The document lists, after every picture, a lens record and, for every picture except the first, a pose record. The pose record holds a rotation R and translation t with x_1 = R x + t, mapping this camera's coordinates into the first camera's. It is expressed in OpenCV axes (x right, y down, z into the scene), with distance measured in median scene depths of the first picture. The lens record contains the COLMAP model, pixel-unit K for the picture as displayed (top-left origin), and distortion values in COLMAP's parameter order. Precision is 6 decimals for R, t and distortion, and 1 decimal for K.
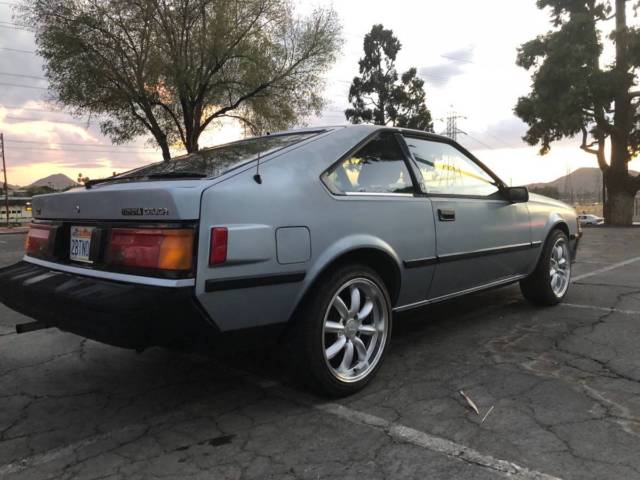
lens RADIAL K [[525.5, 0, 314.2], [0, 525.5, 240.7], [0, 0, 1]] dist [0.014983, -0.001547]
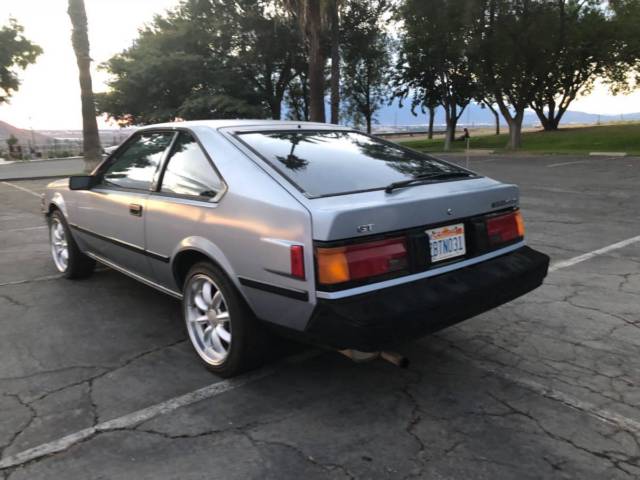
lens RADIAL K [[525.5, 0, 312.3], [0, 525.5, 241.6], [0, 0, 1]] dist [0.014983, -0.001547]
pose [[0.096878, -0.179833, 0.978915, -1.215111], [0.091862, 0.980959, 0.171117, -0.164733], [-0.991048, 0.073347, 0.111553, 0.918676]]
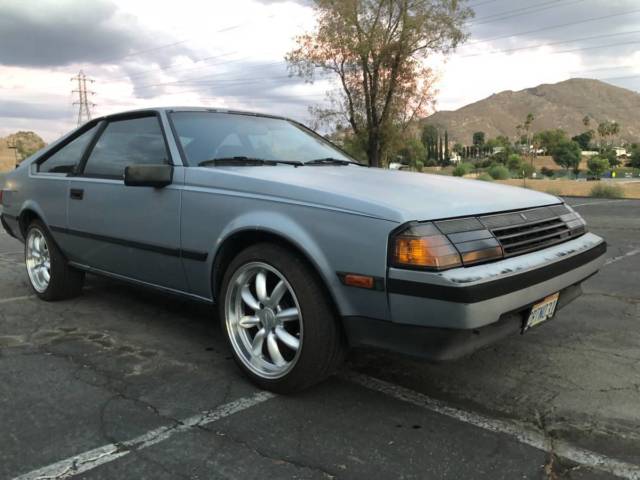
lens RADIAL K [[525.5, 0, 320.3], [0, 525.5, 234.5], [0, 0, 1]] dist [0.014983, -0.001547]
pose [[0.020954, 0.135306, -0.990582, 1.390533], [-0.067638, 0.988722, 0.133621, -0.148467], [0.997490, 0.064201, 0.029869, 1.501857]]
